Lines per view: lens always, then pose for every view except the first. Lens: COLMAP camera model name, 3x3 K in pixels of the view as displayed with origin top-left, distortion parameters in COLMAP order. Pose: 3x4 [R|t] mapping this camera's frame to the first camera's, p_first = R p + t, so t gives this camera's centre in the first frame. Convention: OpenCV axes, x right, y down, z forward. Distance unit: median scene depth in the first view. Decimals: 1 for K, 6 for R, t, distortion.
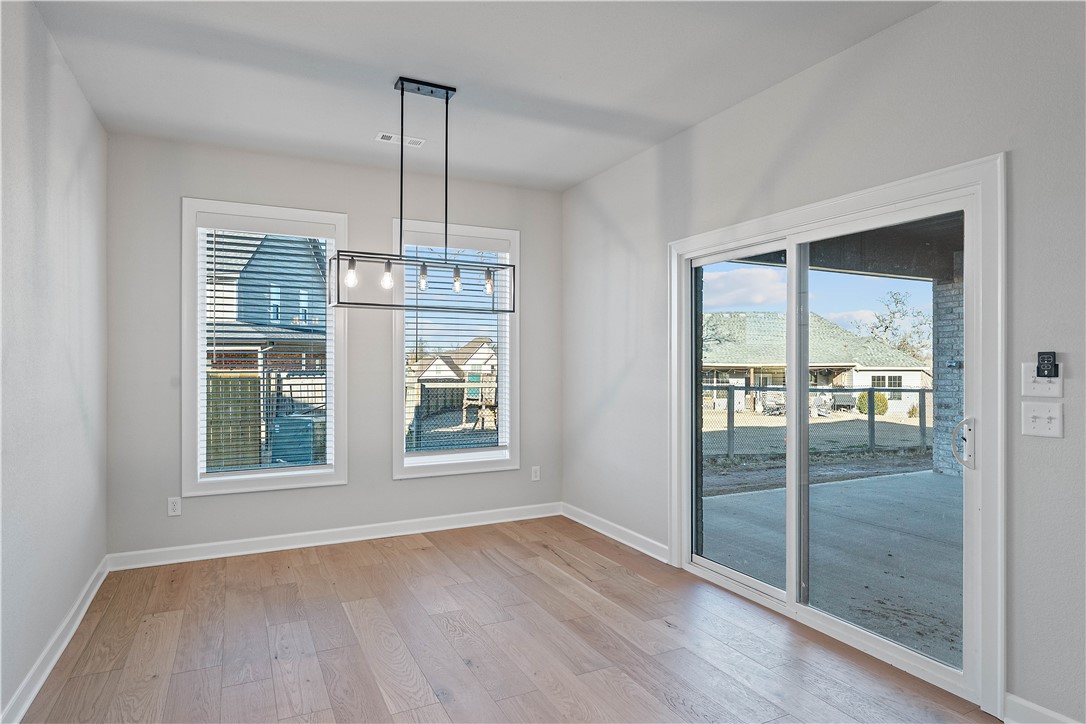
lens RADIAL K [[622.8, 0, 543.7], [0, 622.8, 356.6], [0, 0, 1]] dist [0.003927, 0.000260]
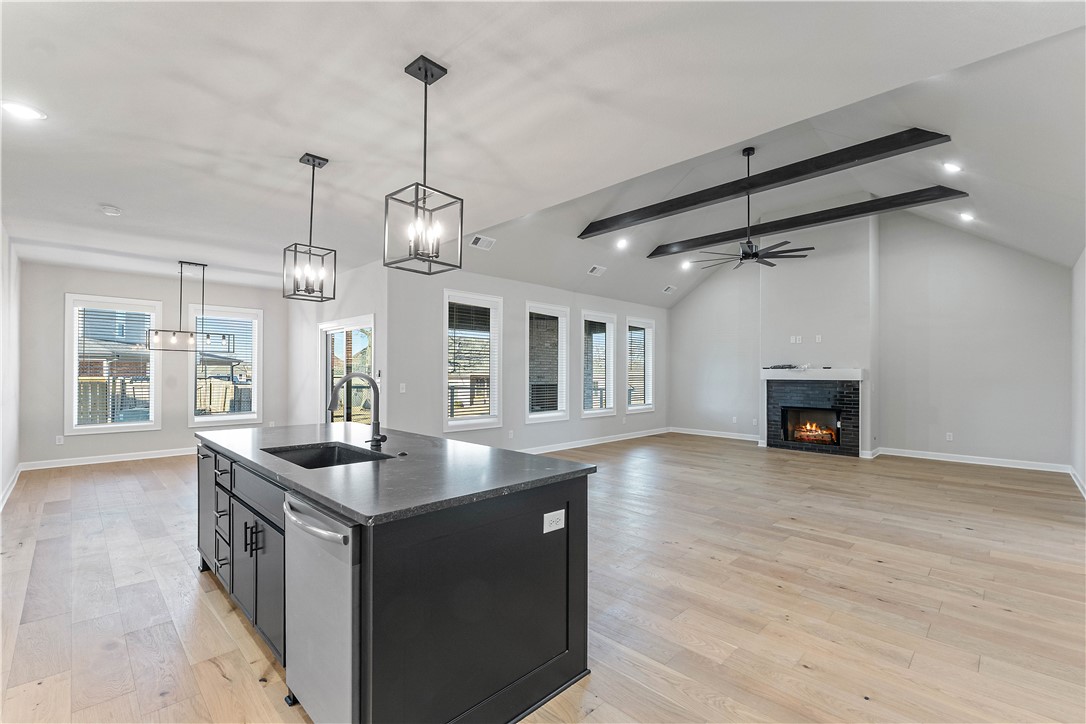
lens RADIAL K [[472.1, 0, 545.9], [0, 472.1, 368.8], [0, 0, 1]] dist [-0.000941, 0.000191]
pose [[0.947085, 0.006390, 0.320920, 0.418088], [-0.006967, 0.999976, 0.000651, -0.011262], [-0.320908, -0.002852, 0.947106, -0.961156]]
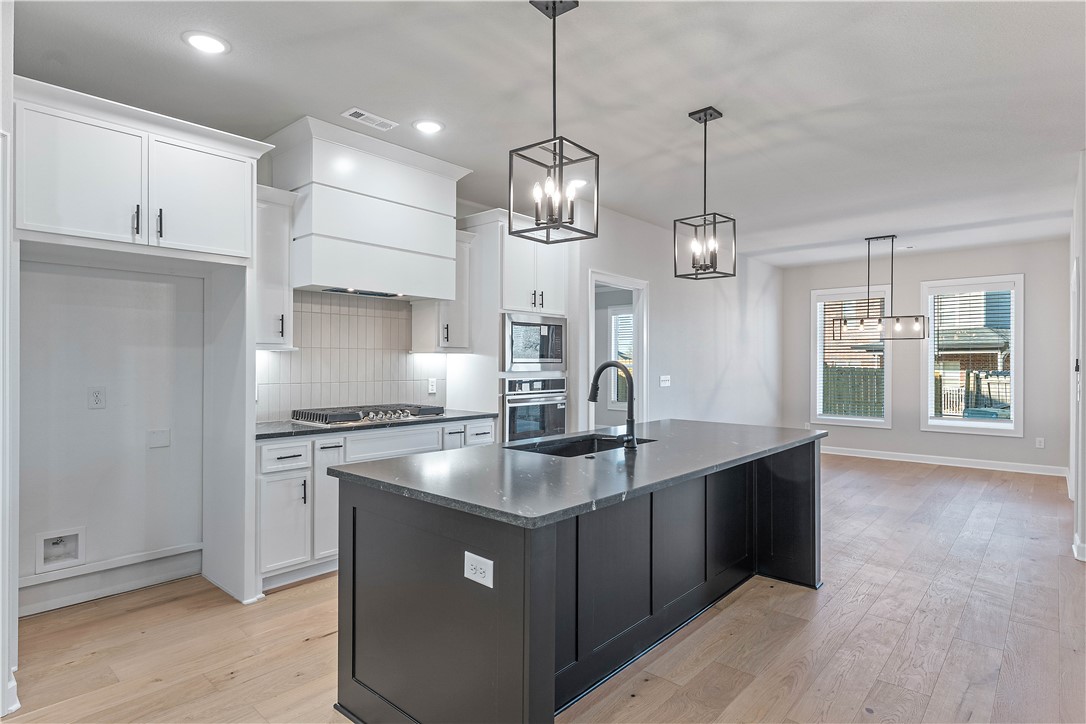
lens RADIAL K [[577.8, 0, 541.3], [0, 577.8, 365.0], [0, 0, 1]] dist [0.008413, 0.001010]
pose [[0.371223, 0.006308, -0.928522, 0.943657], [0.004012, 0.999957, 0.008398, -0.005970], [0.928535, -0.006842, 0.371182, -0.643357]]
